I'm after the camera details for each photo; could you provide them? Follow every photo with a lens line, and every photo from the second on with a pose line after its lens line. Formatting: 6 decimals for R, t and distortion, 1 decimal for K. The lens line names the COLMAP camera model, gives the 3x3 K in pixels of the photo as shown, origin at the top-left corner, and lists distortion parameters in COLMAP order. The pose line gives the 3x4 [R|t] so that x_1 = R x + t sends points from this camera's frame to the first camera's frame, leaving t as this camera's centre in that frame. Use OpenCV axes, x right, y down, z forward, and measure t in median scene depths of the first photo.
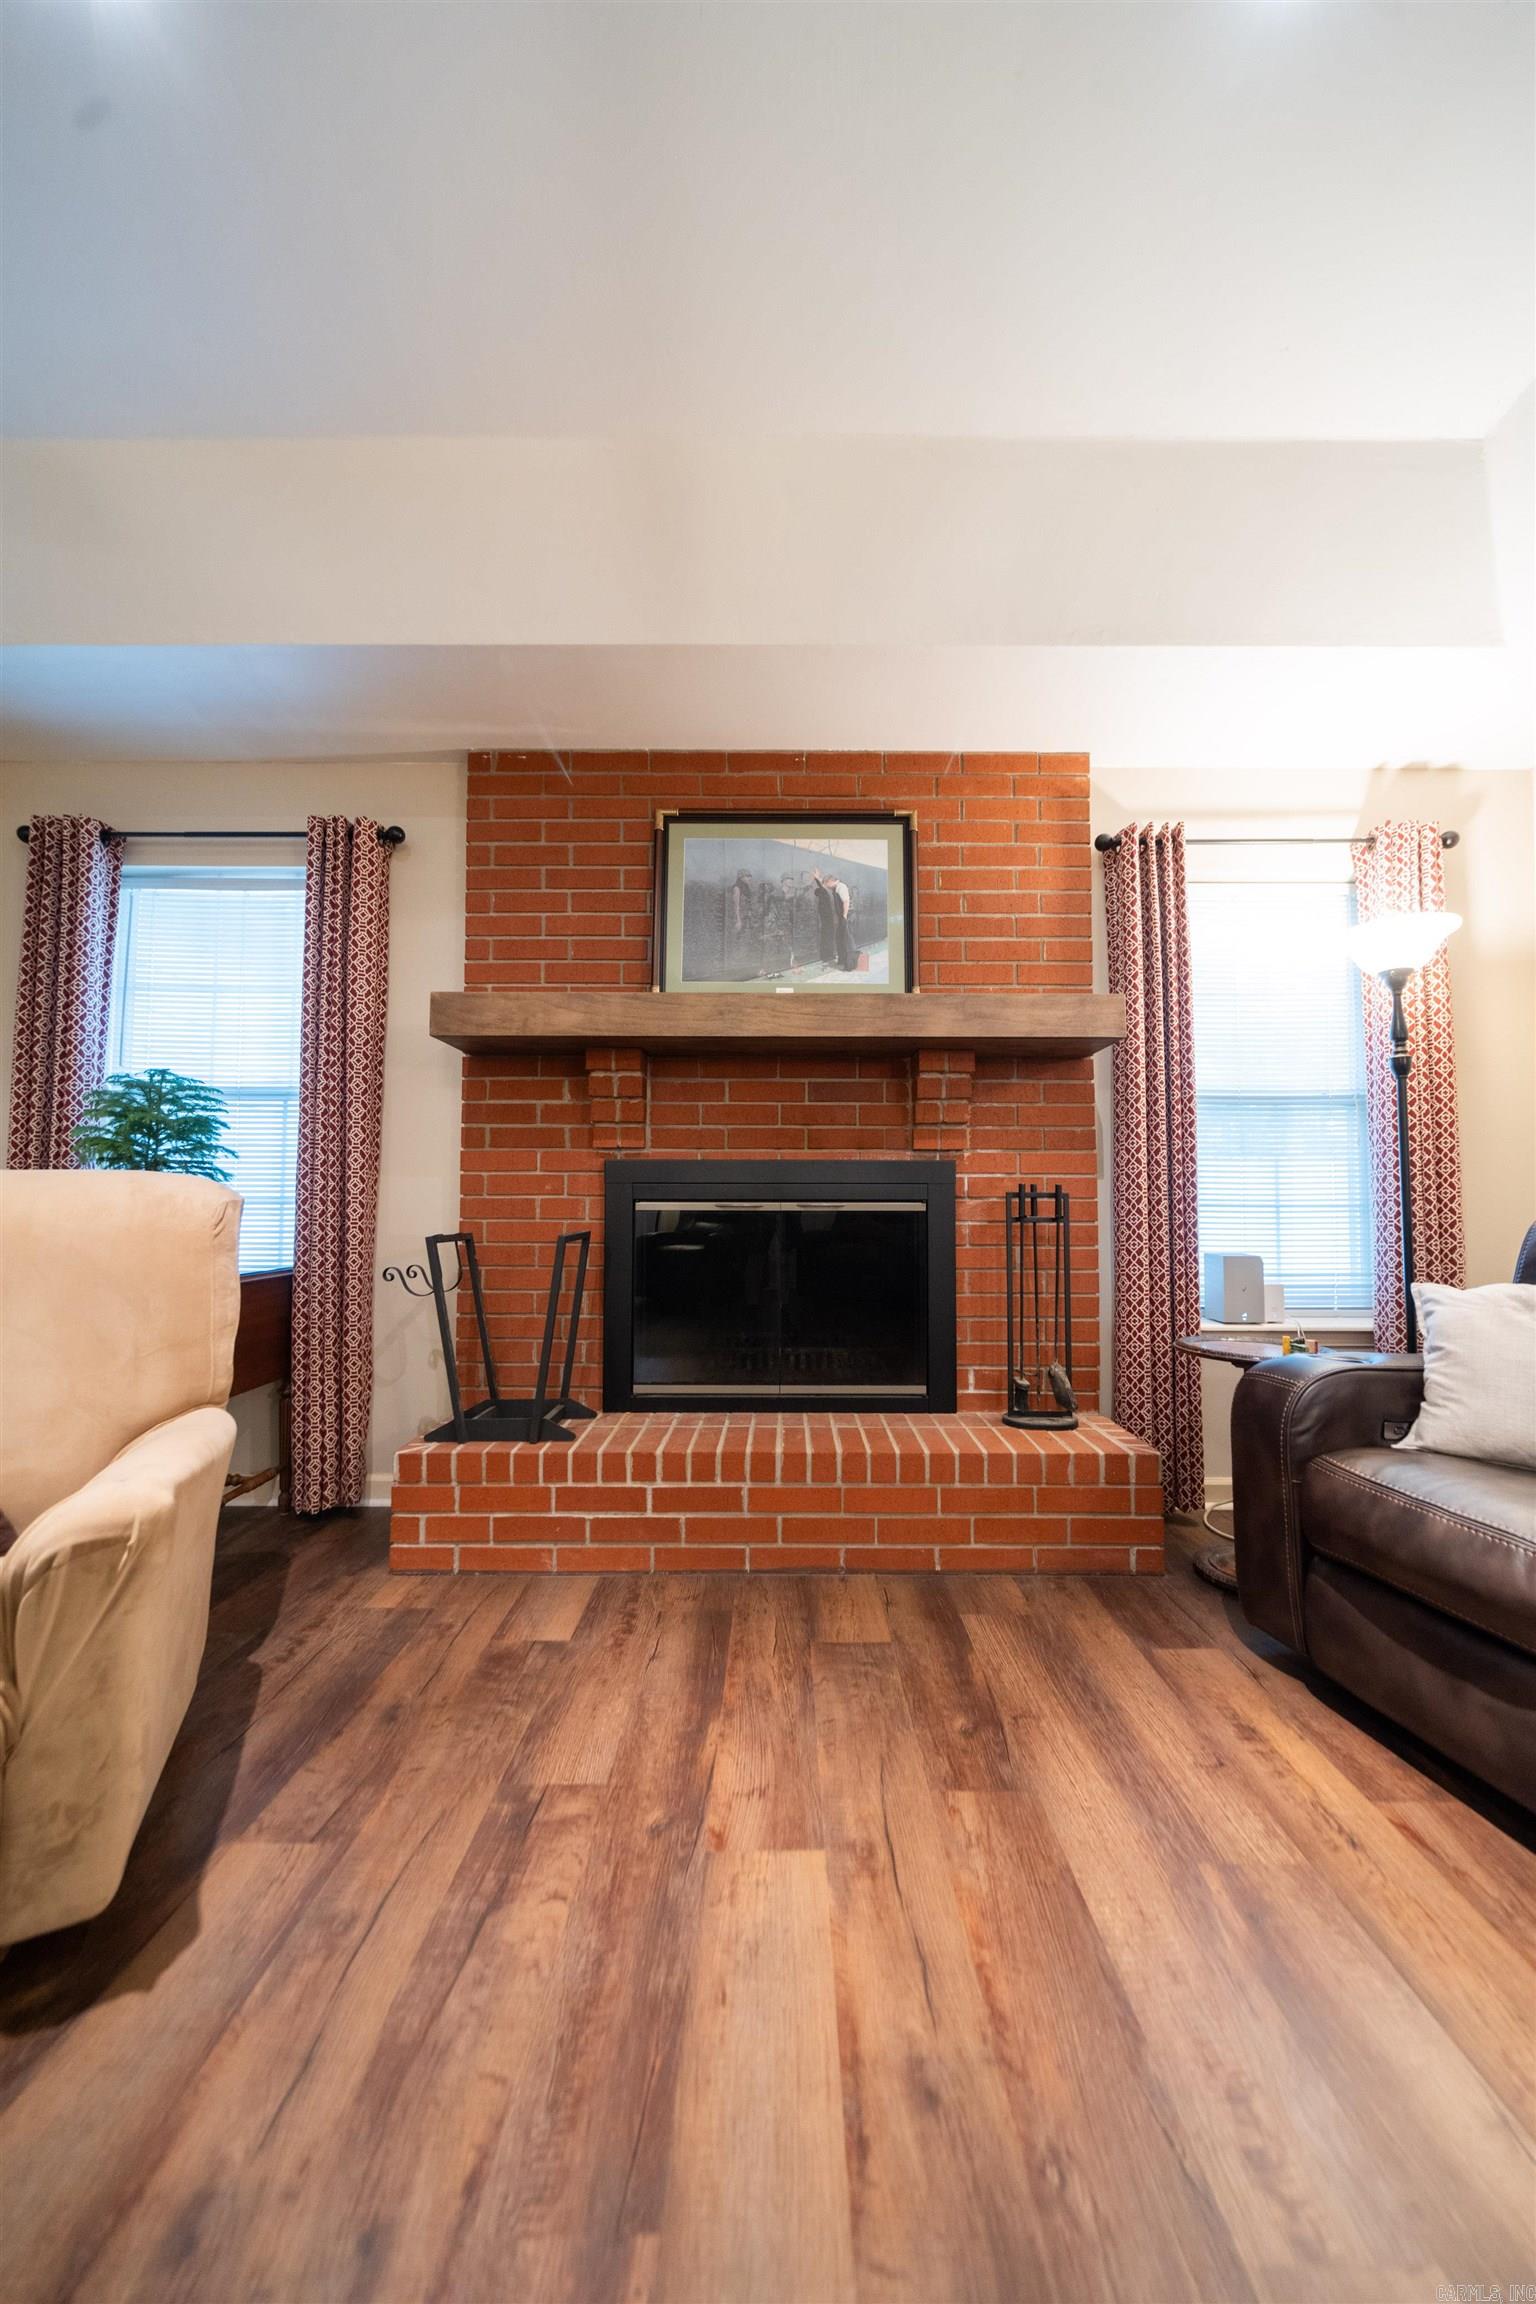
lens RADIAL K [[839.0, 0, 782.0], [0, 839.0, 1160.6], [0, 0, 1]] dist [-0.002032, -0.000129]
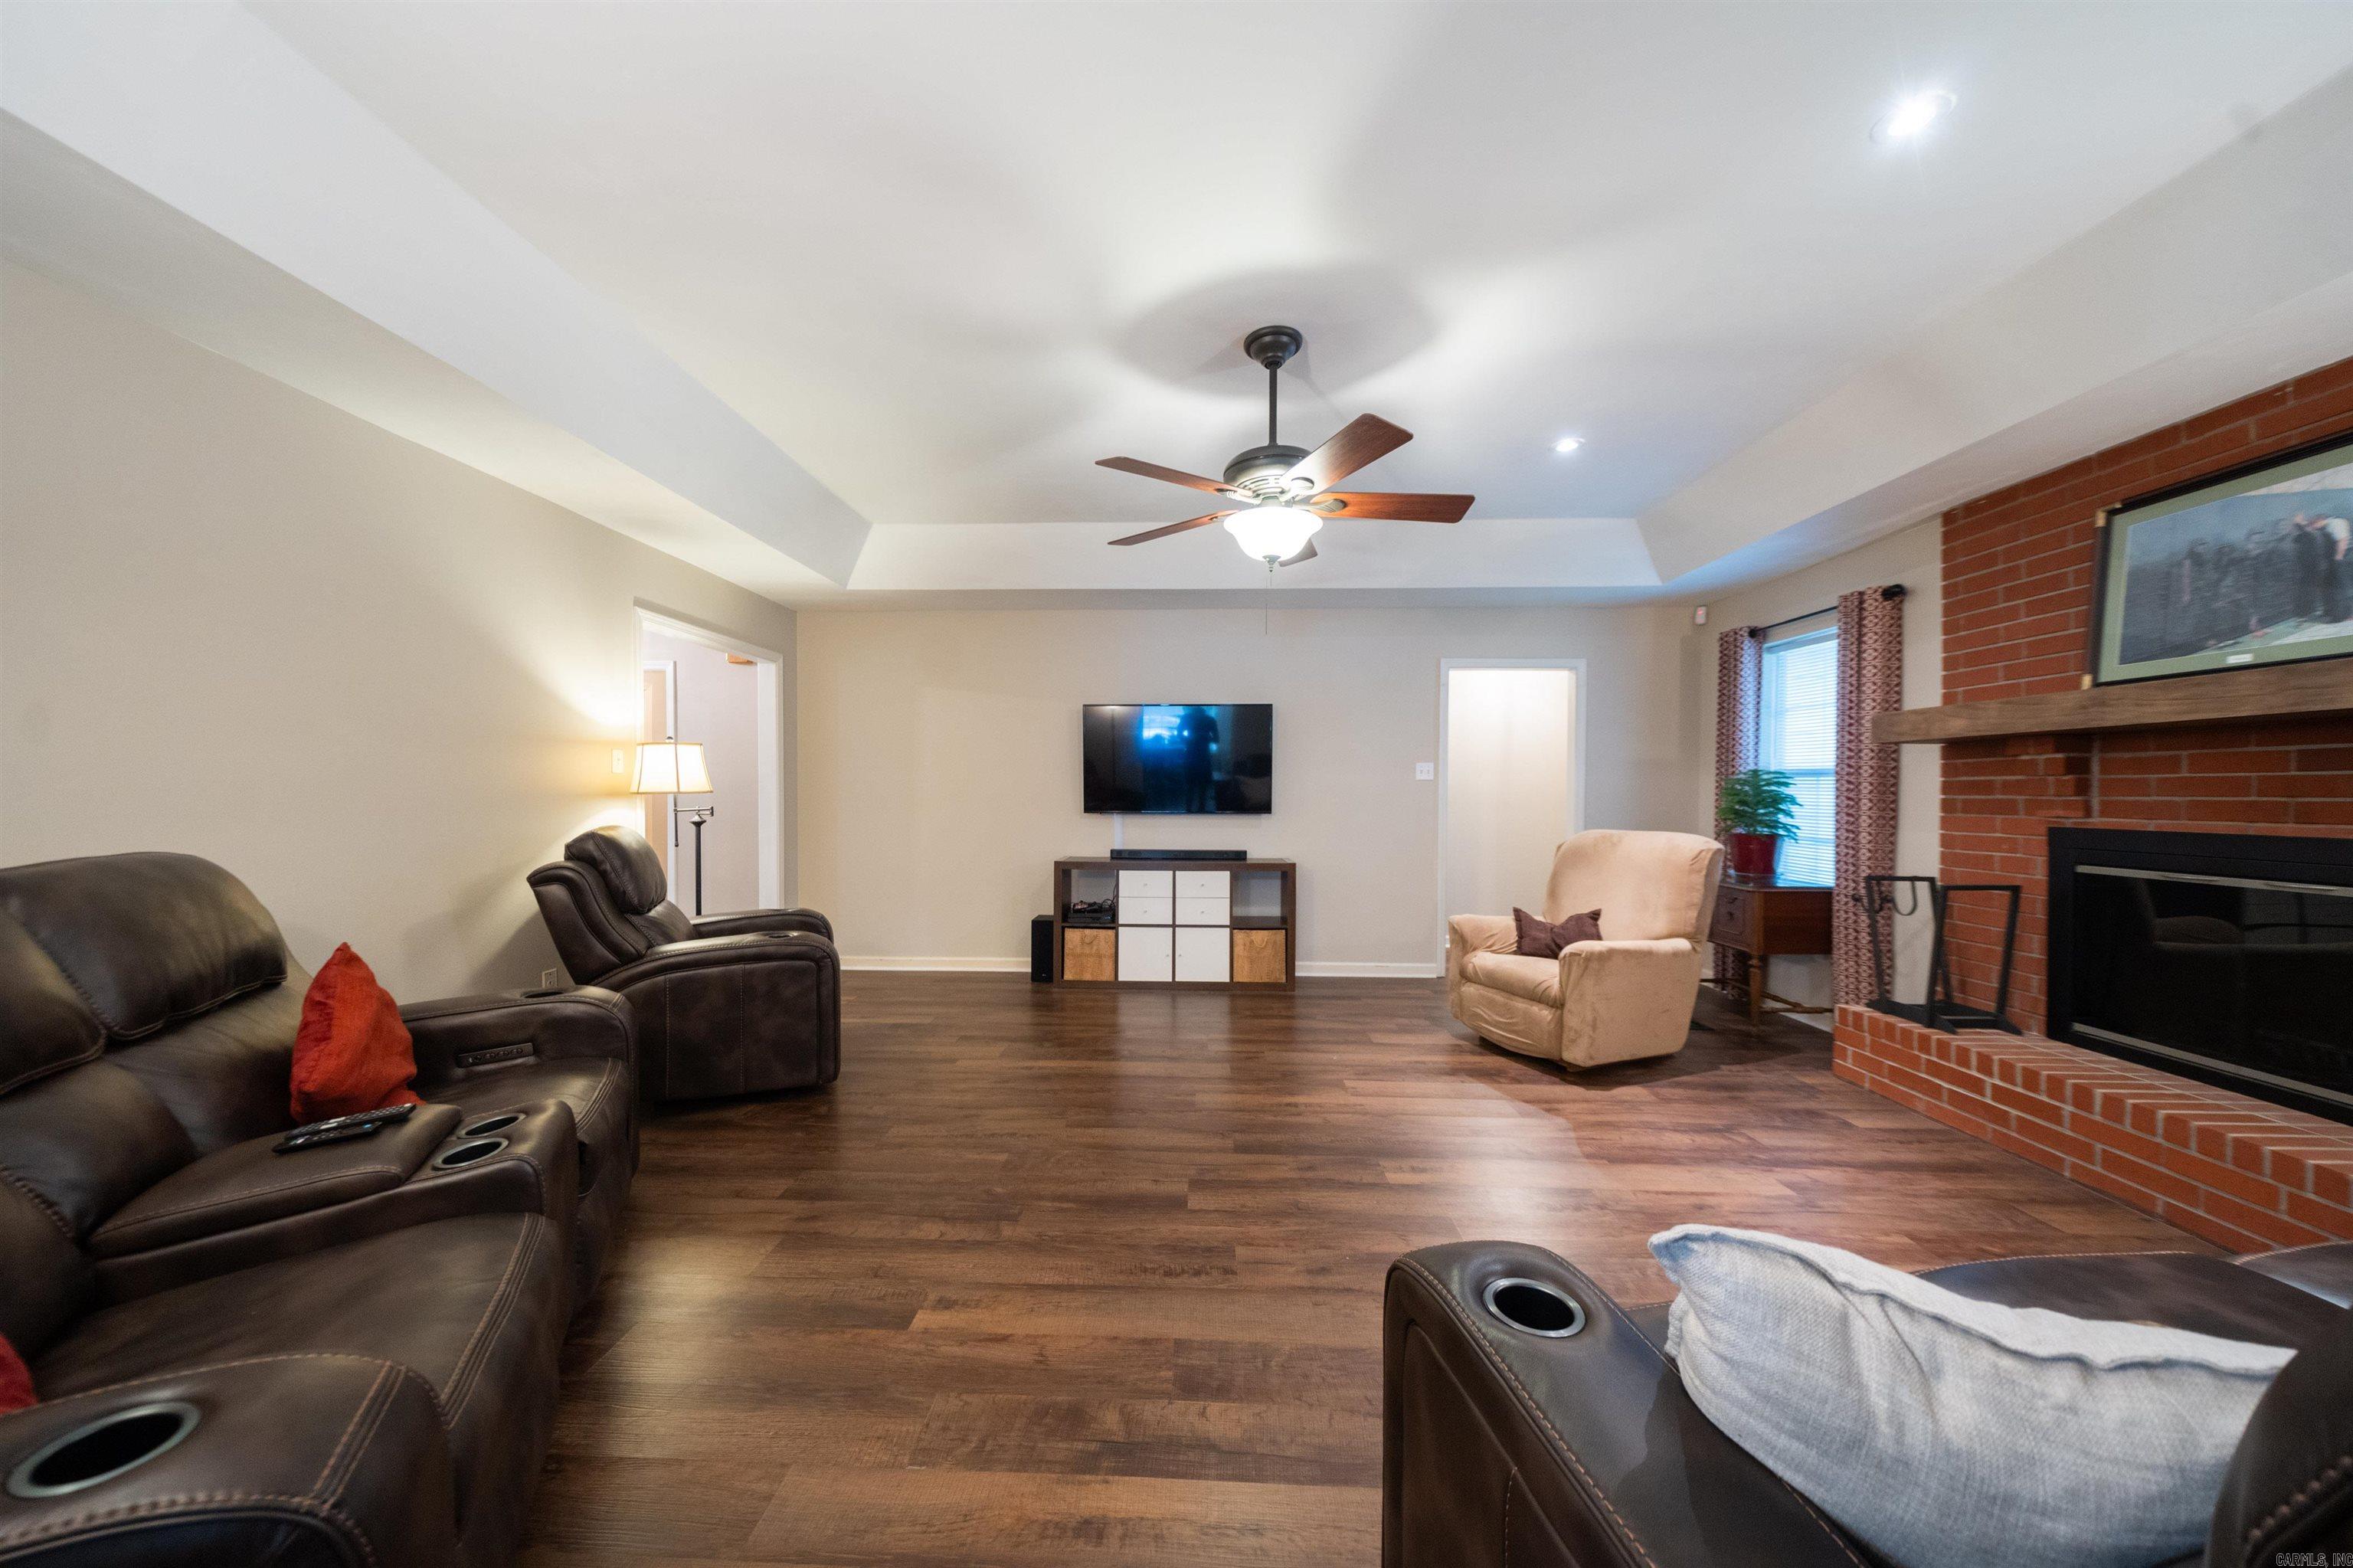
lens RADIAL K [[785.0, 0, 1167.0], [0, 785.0, 796.2], [0, 0, 1]] dist [-0.003018, -0.000082]
pose [[-0.046301, 0.002096, -0.998925, 0.949274], [0.043146, 0.999069, 0.000096, -0.098095], [0.997995, -0.043095, -0.046348, -0.186817]]
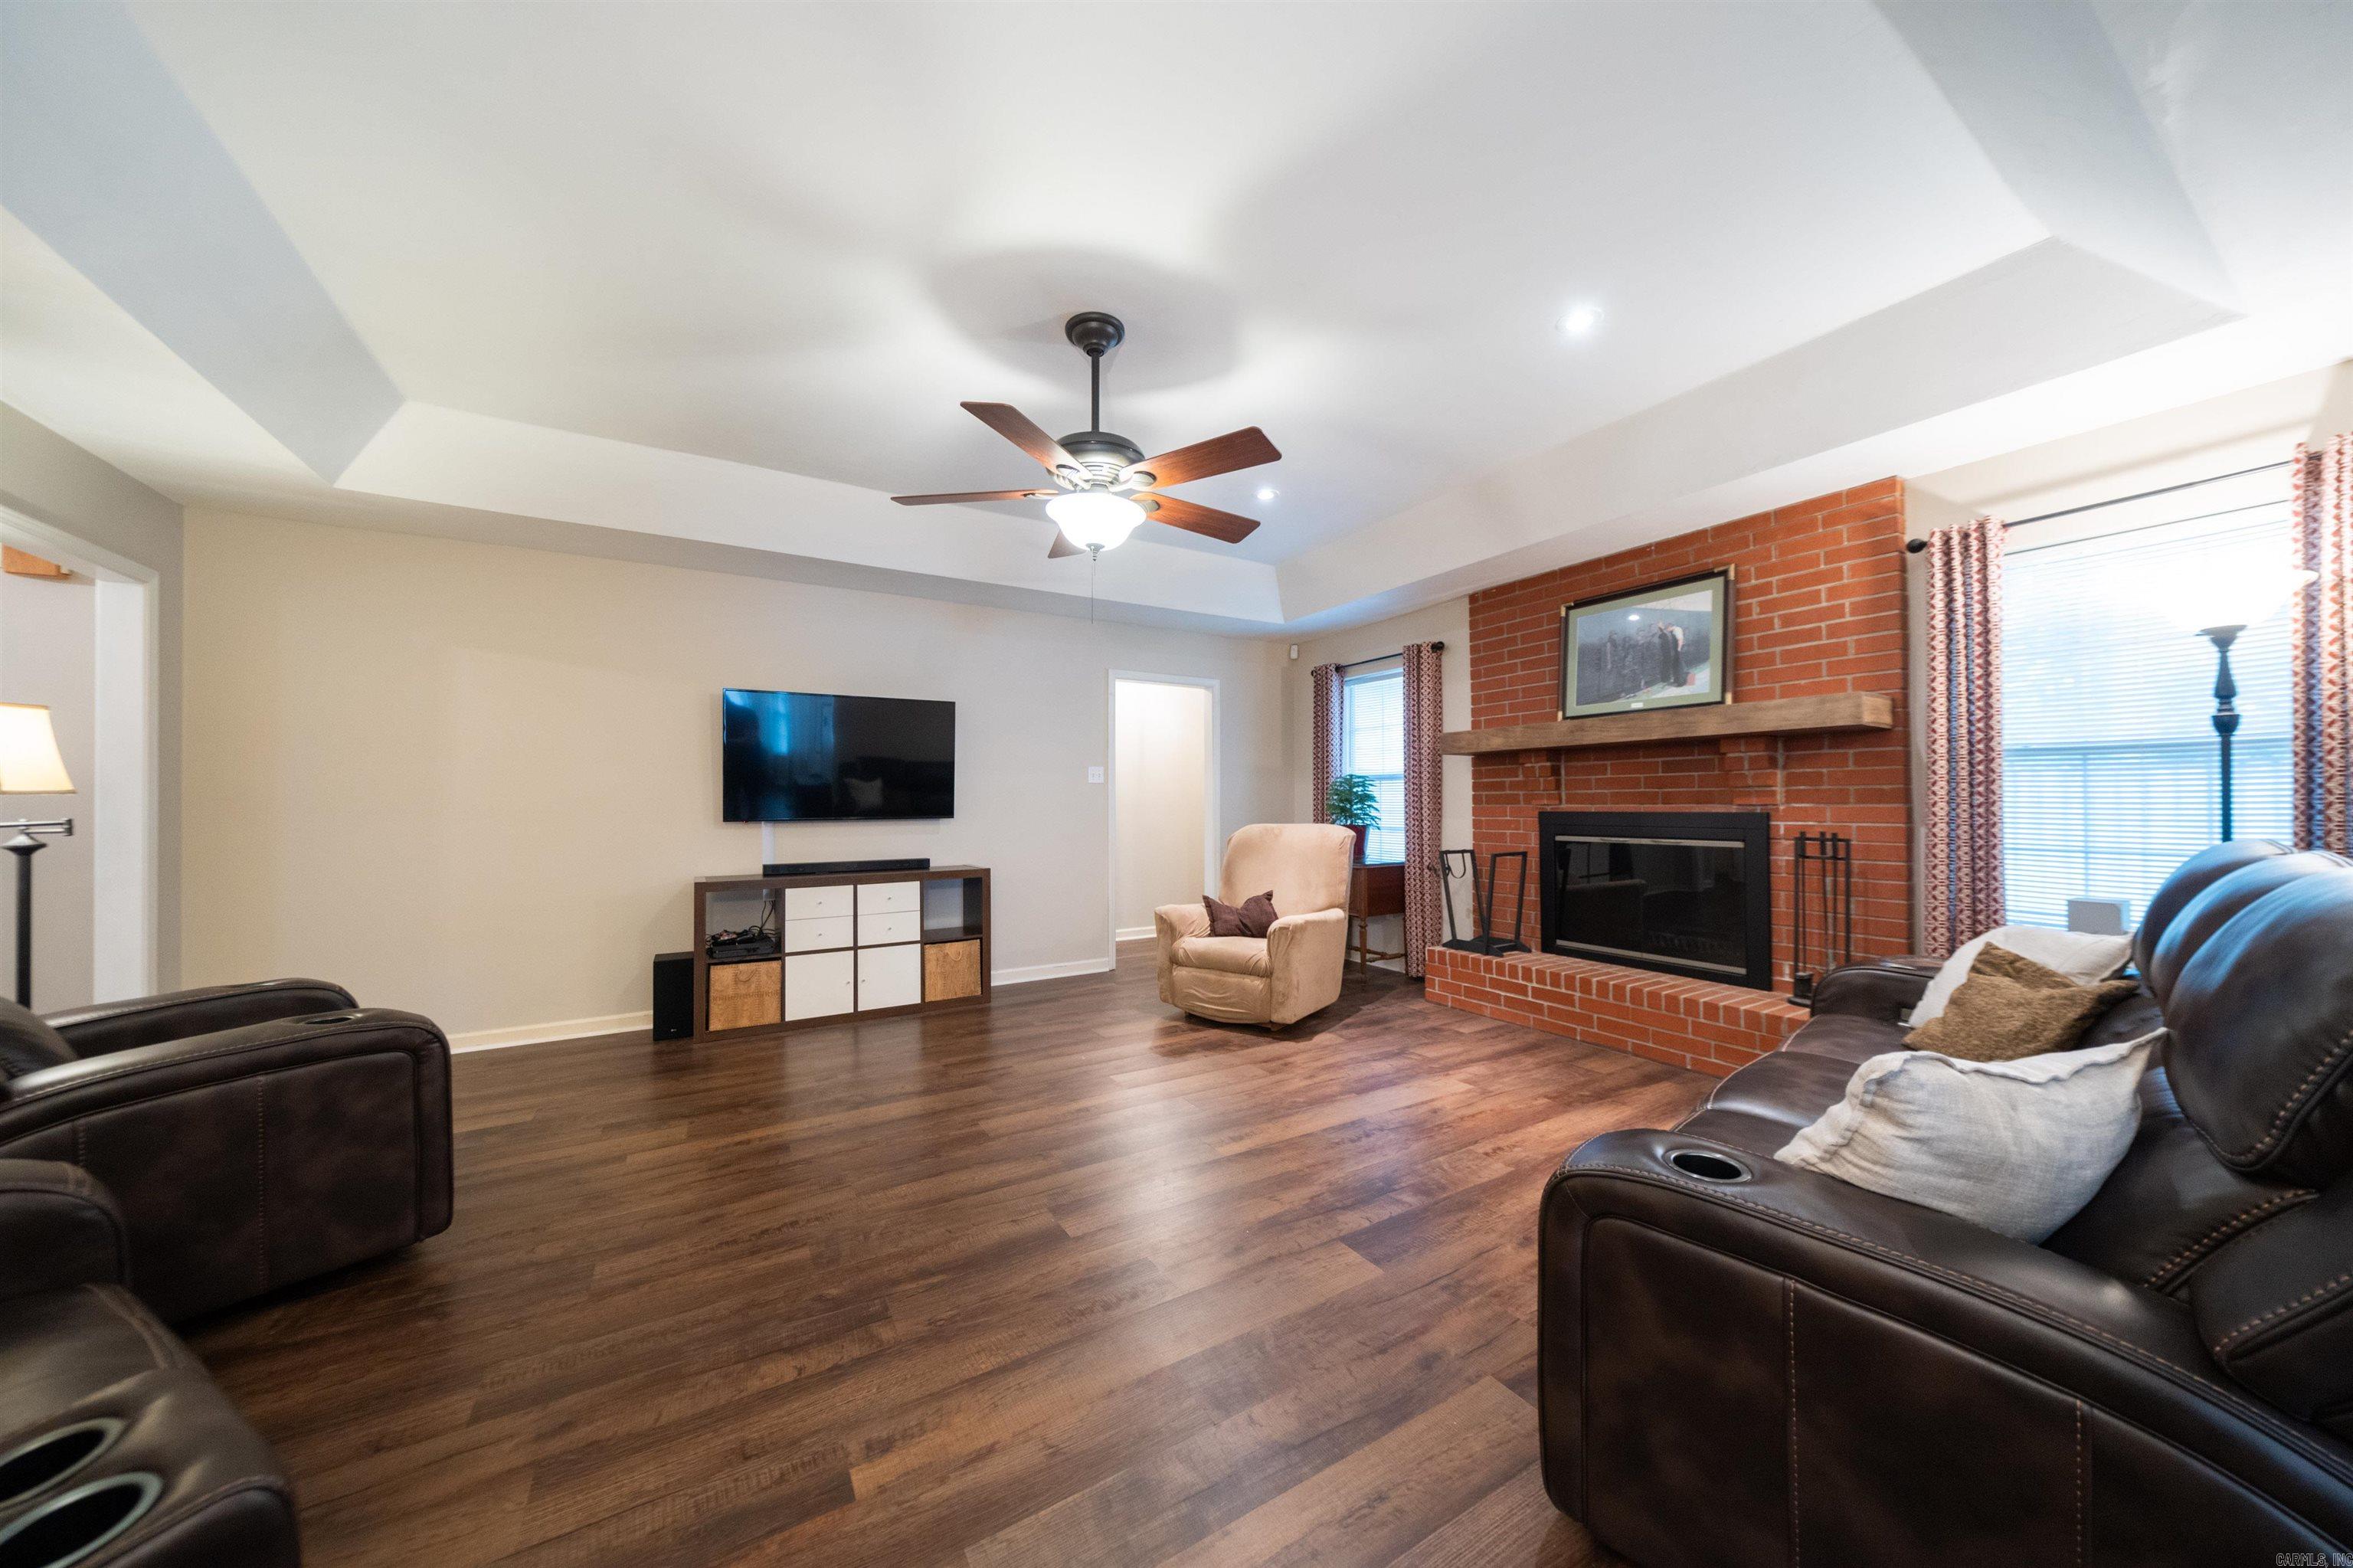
lens RADIAL K [[784.9, 0, 1165.9], [0, 784.9, 790.1], [0, 0, 1]] dist [-0.000453, -0.000165]
pose [[0.505010, -0.021564, -0.862844, 0.827014], [0.049201, 0.998782, 0.003835, -0.091352], [0.861710, -0.044390, 0.505455, -0.519395]]
